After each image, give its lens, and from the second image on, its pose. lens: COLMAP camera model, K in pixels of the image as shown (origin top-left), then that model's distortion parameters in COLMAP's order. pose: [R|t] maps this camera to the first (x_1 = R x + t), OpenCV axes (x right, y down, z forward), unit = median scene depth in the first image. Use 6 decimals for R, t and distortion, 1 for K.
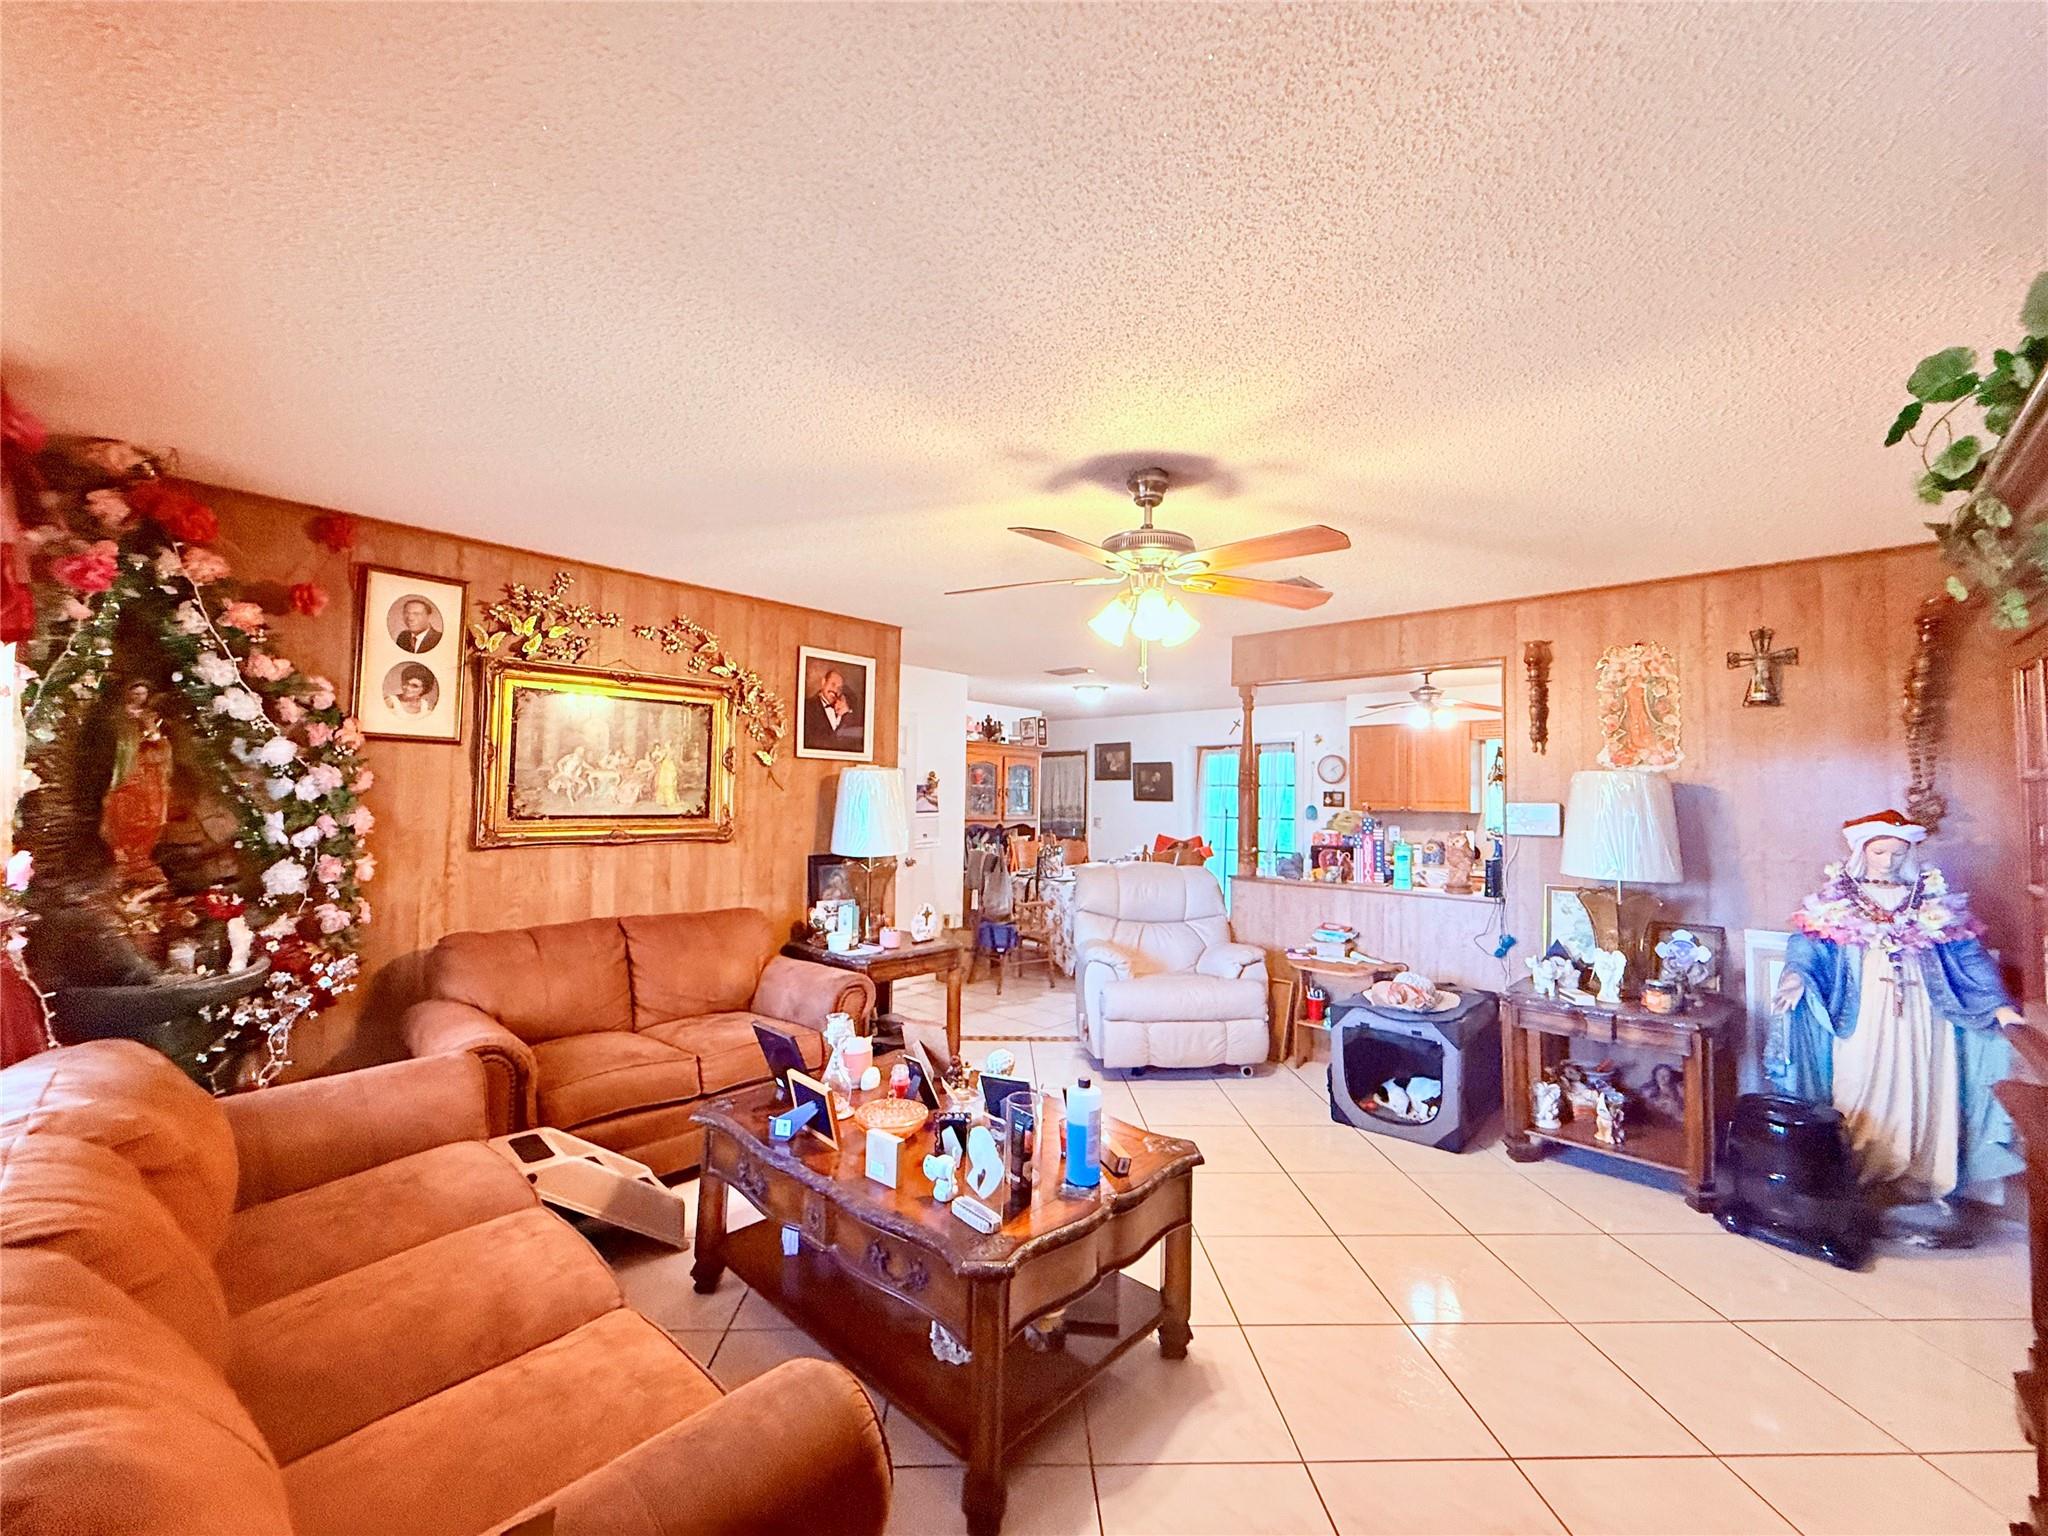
lens RADIAL K [[813.5, 0, 1028.0], [0, 813.5, 764.5], [0, 0, 1]] dist [-0.002780, 0.000316]
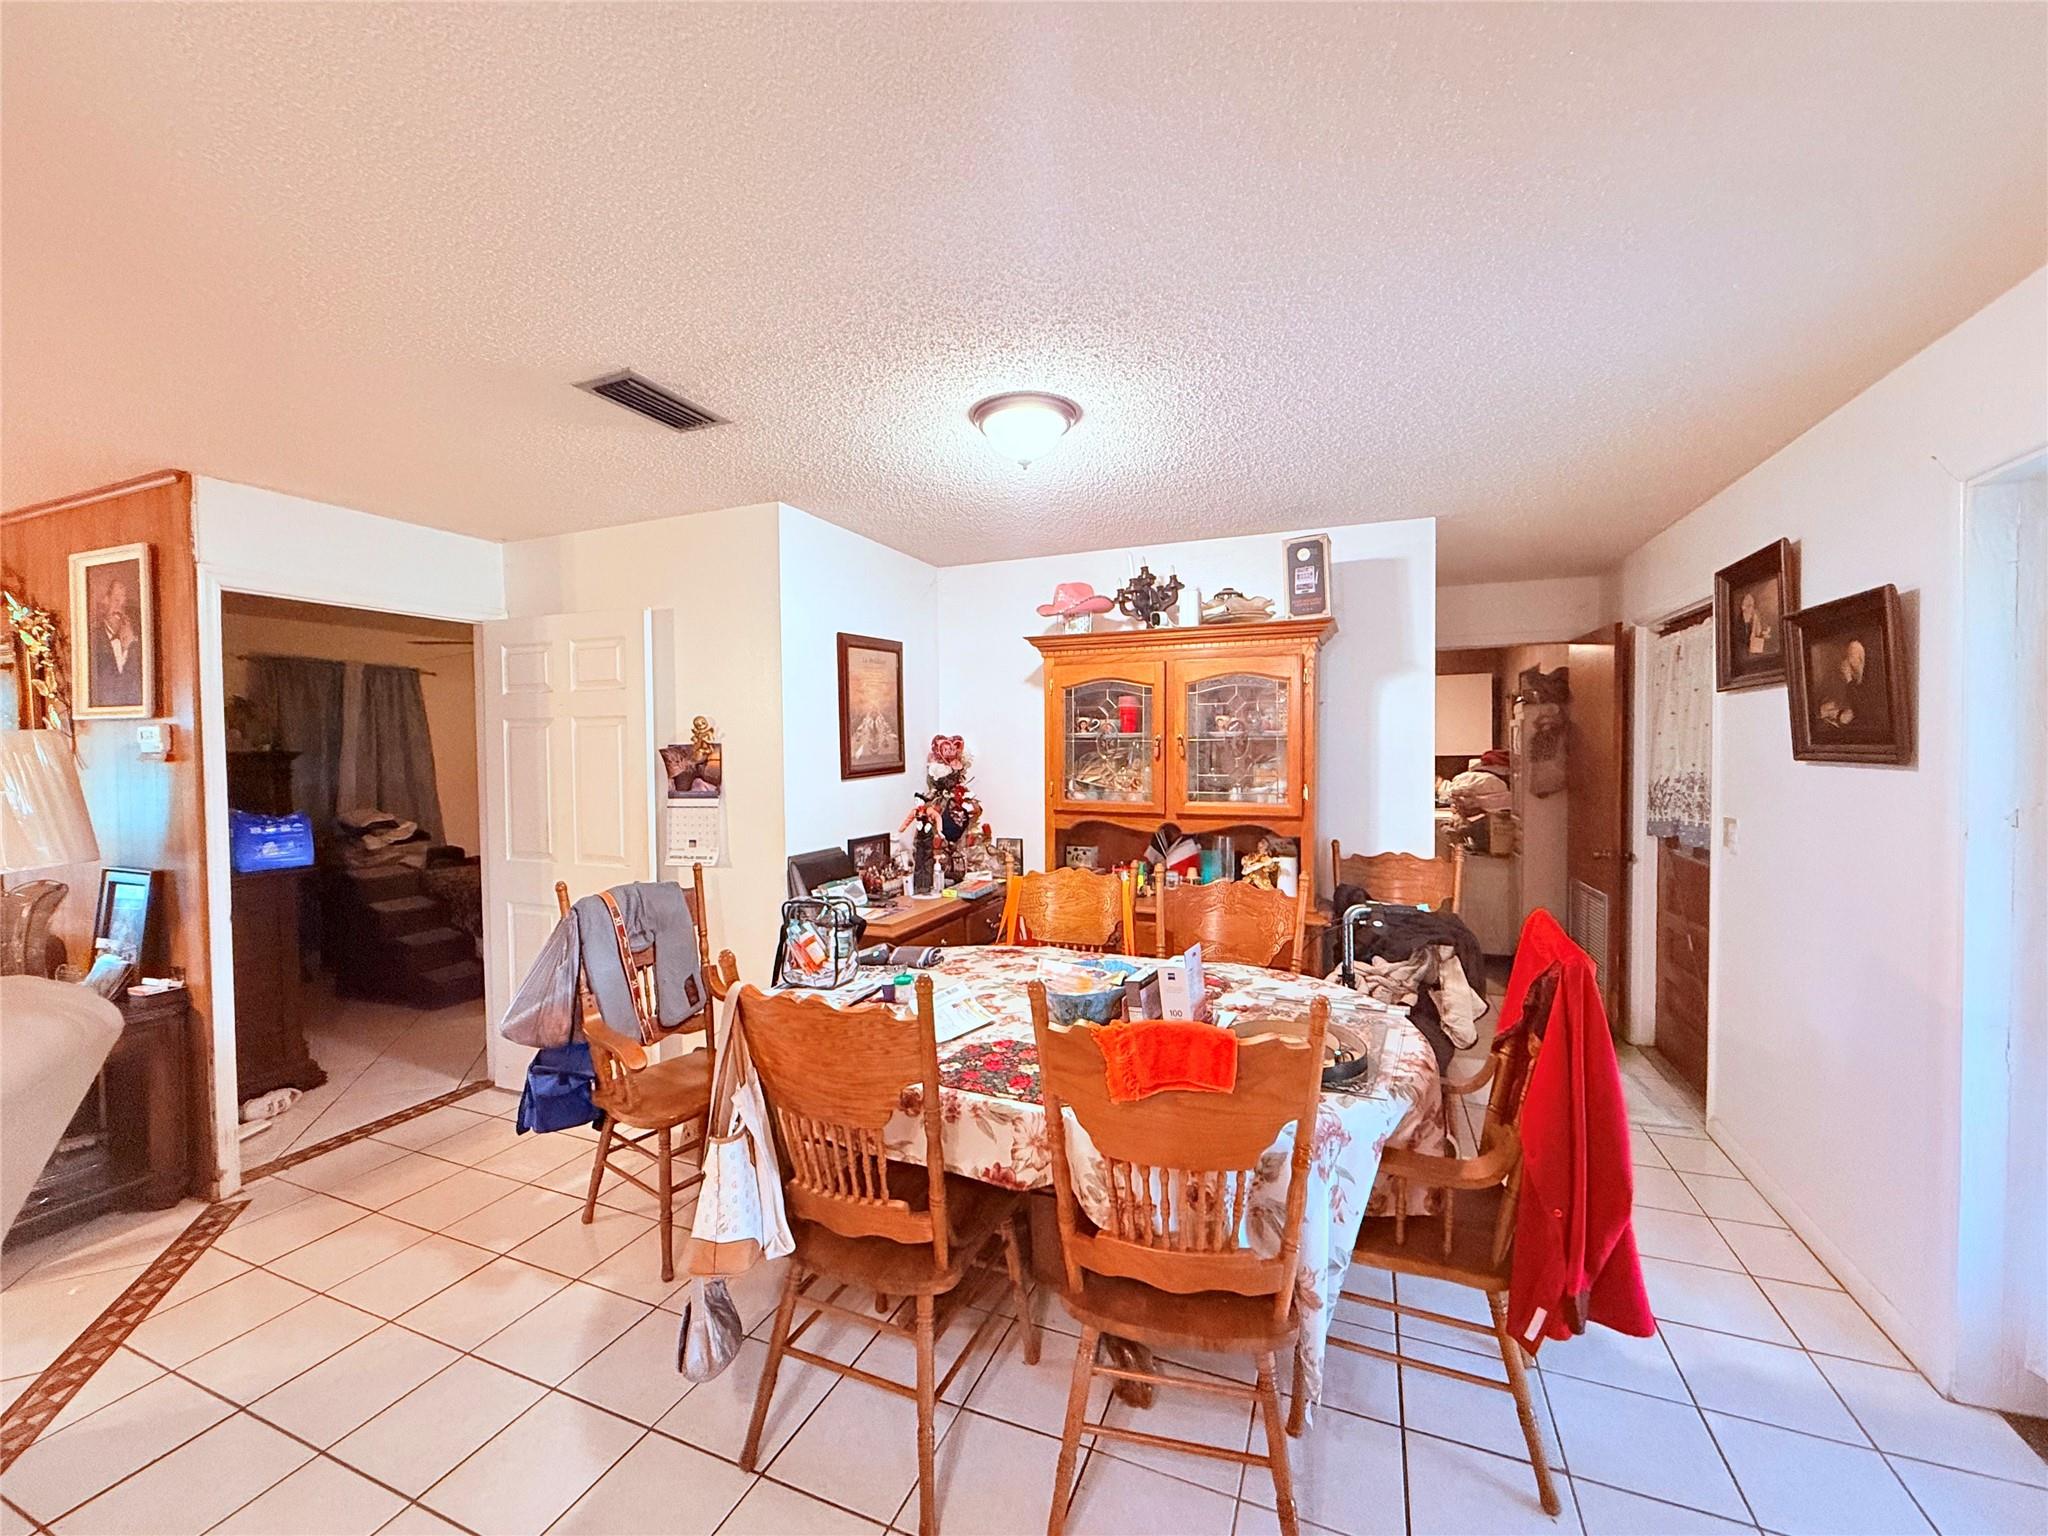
lens RADIAL K [[813.5, 0, 1023.3], [0, 813.5, 761.8], [0, 0, 1]] dist [-0.002780, 0.000316]
pose [[0.359119, -0.008109, -0.933256, 0.718233], [0.057746, 0.998239, 0.013547, 0.069747], [0.931503, -0.058756, 0.358955, 1.702207]]
